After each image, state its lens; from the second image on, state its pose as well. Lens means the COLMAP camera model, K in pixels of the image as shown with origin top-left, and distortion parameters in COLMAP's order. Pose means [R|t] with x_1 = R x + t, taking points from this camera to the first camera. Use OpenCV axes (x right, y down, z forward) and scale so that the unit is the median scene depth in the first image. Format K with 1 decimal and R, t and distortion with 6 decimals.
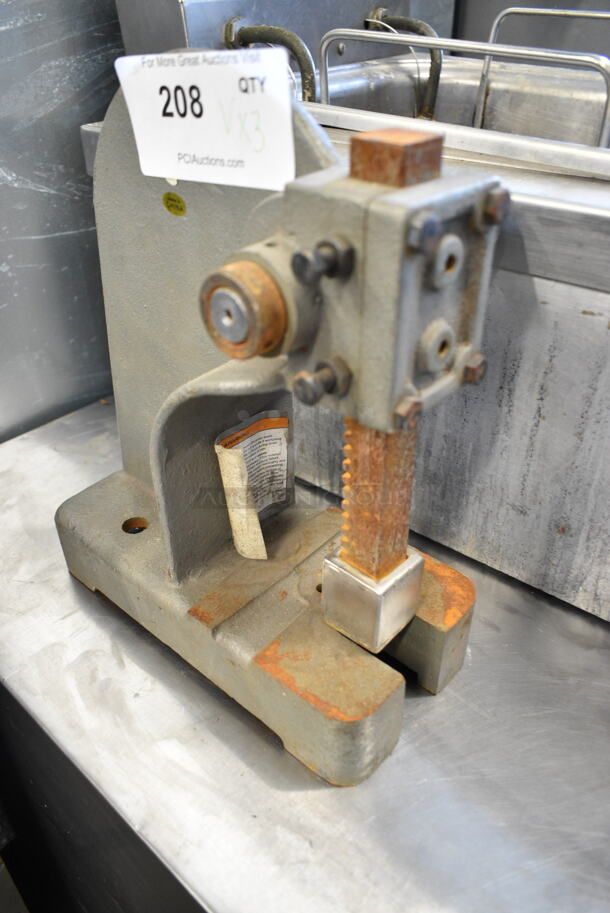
lens RADIAL K [[719.5, 0, 301.5], [0, 719.5, 436.3], [0, 0, 1]] dist [-0.021252, 0.002004]
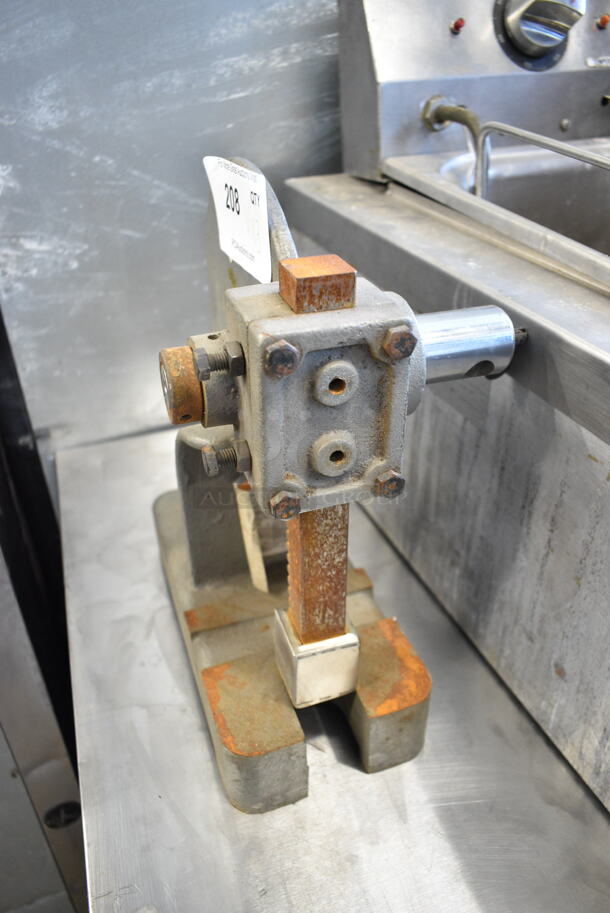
lens RADIAL K [[719.5, 0, 301.5], [0, 719.5, 436.3], [0, 0, 1]] dist [-0.021252, 0.002004]
pose [[0.873836, 0.252892, -0.415279, 0.425558], [-0.259045, 0.964929, 0.042525, -0.133085], [0.411468, 0.070416, 0.908700, -0.011578]]
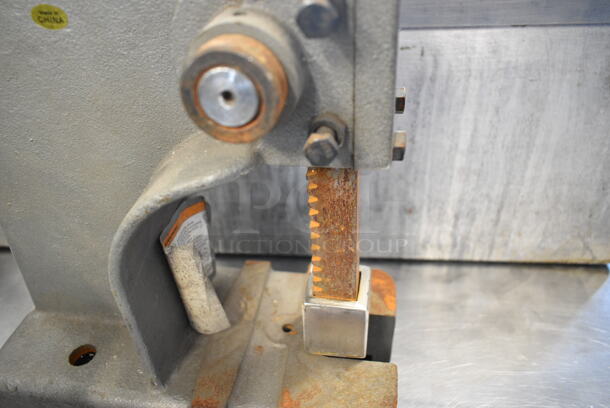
lens RADIAL K [[474.4, 0, 309.1], [0, 474.4, 196.4], [0, 0, 1]] dist [-0.016848, 0.000249]
pose [[0.834881, -0.333960, 0.437544, -0.213090], [0.328131, 0.940190, 0.091502, -0.049034], [-0.441932, 0.067178, 0.894530, 0.294341]]
